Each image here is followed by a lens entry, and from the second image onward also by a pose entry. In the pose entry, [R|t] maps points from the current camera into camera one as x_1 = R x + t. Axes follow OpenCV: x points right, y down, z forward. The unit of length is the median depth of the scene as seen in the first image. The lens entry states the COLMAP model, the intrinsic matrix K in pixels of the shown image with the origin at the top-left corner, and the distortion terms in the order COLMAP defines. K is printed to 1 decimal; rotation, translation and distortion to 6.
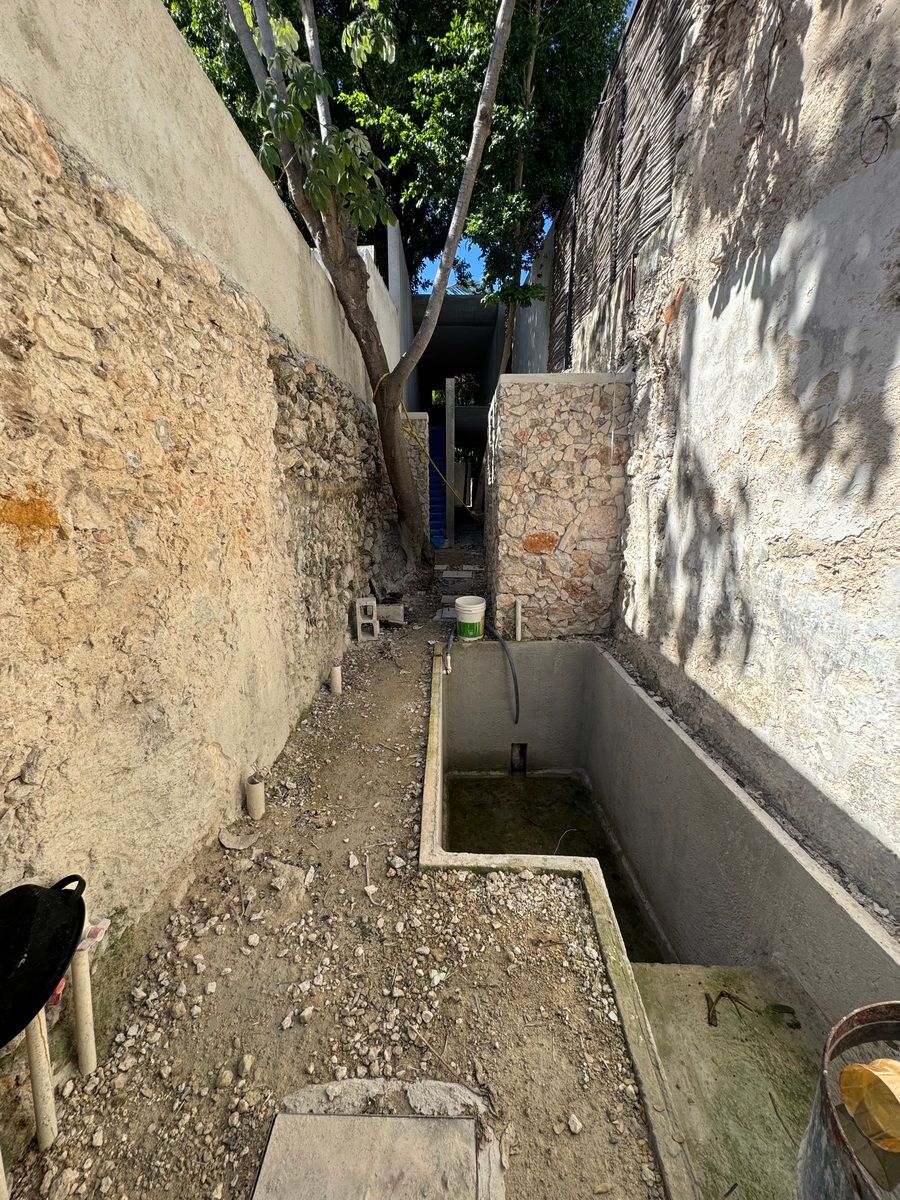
lens RADIAL K [[479.8, 0, 452.1], [0, 479.8, 600.4], [0, 0, 1]] dist [-0.000872, -0.000366]
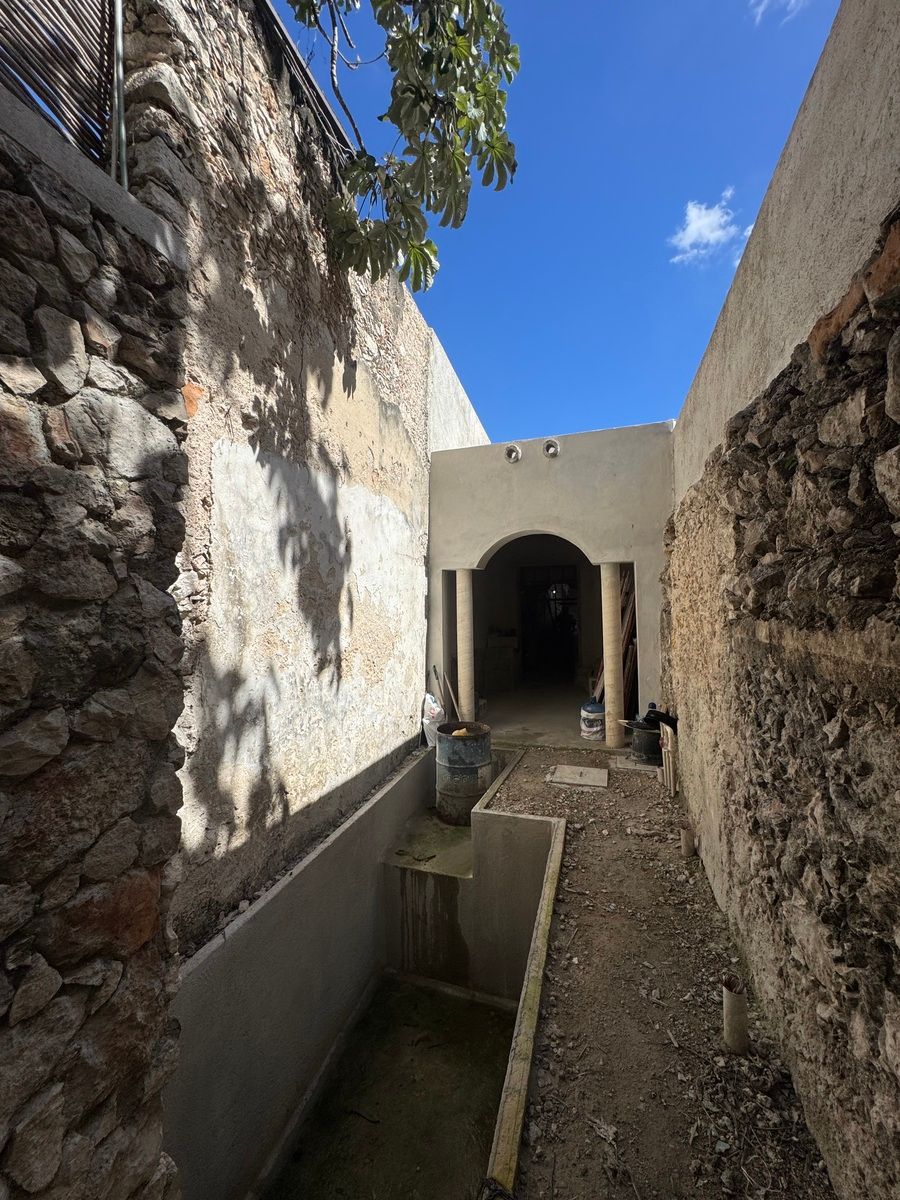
lens RADIAL K [[479.8, 0, 448.1], [0, 479.8, 598.1], [0, 0, 1]] dist [-0.000872, -0.000366]
pose [[-0.949801, 0.028978, 0.311511, -0.224179], [0.096315, 0.974426, 0.203020, -0.660824], [-0.297661, 0.222831, -0.928302, 2.503796]]
